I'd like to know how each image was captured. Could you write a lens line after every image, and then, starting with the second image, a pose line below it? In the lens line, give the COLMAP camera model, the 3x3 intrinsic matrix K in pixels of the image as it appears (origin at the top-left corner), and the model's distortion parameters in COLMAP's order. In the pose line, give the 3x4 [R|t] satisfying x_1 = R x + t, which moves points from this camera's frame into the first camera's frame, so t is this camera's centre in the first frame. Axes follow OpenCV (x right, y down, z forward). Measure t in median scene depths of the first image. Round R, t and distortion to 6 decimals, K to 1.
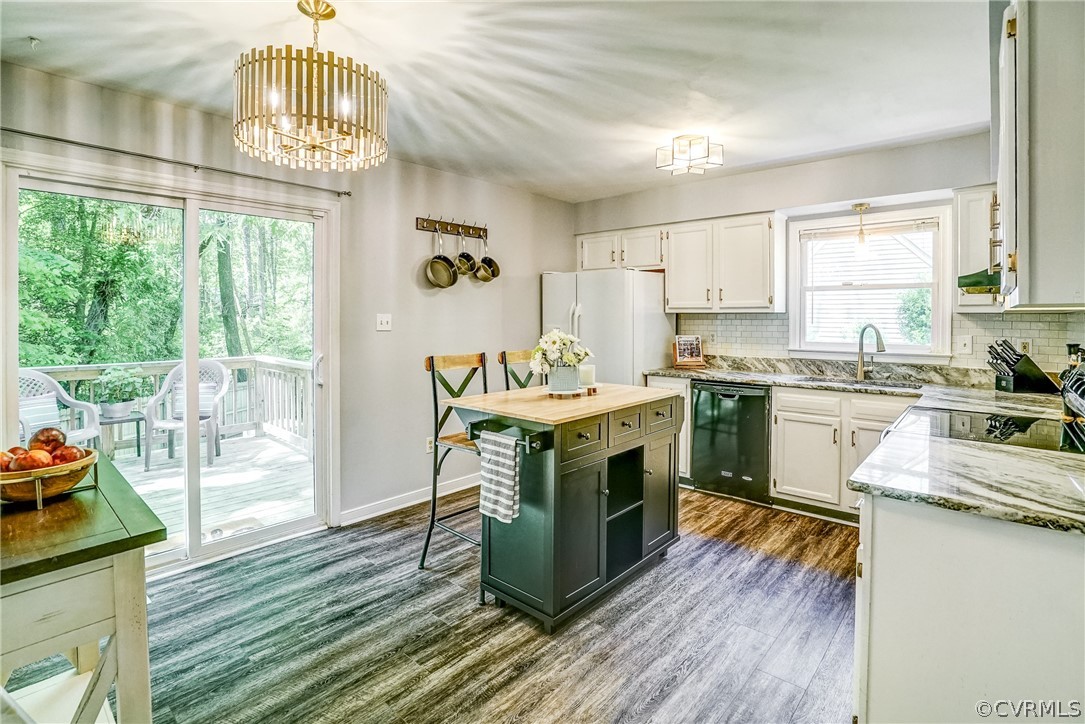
lens RADIAL K [[519.7, 0, 543.9], [0, 519.7, 324.3], [0, 0, 1]] dist [-0.036861, 0.000726]
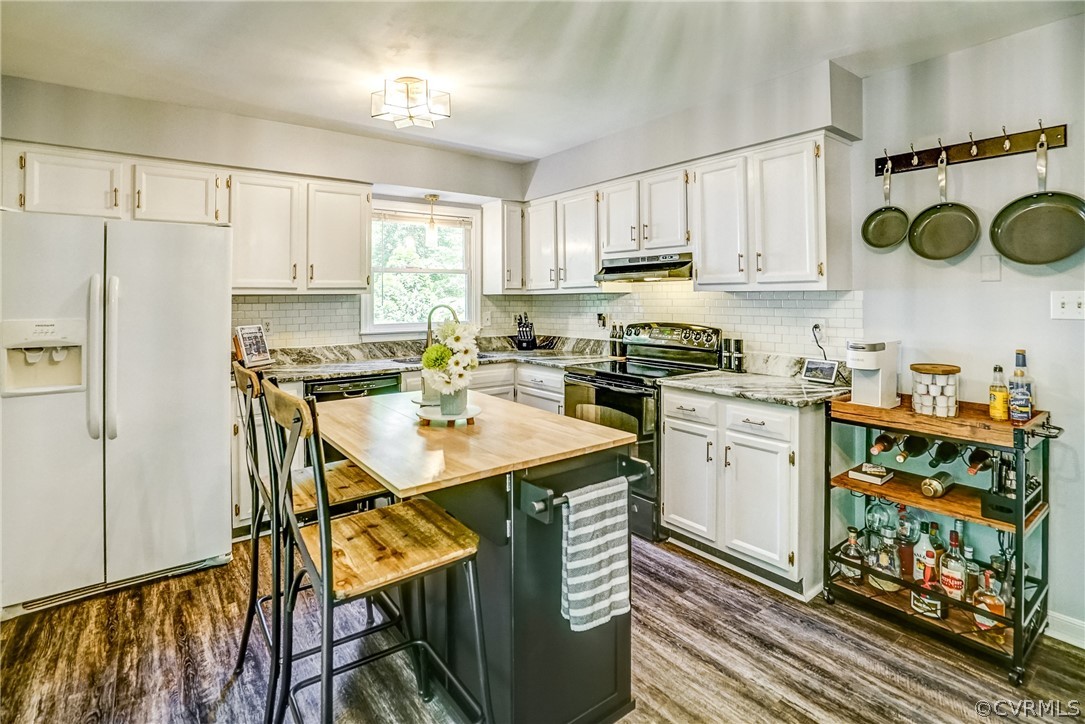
lens RADIAL K [[529.2, 0, 522.8], [0, 529.2, 294.9], [0, 0, 1]] dist [-0.032215, 0.000388]
pose [[0.215842, 0.001178, 0.976428, -0.390354], [0.022687, 0.999723, -0.006221, -0.008858], [-0.976165, 0.023495, 0.215755, 0.505769]]
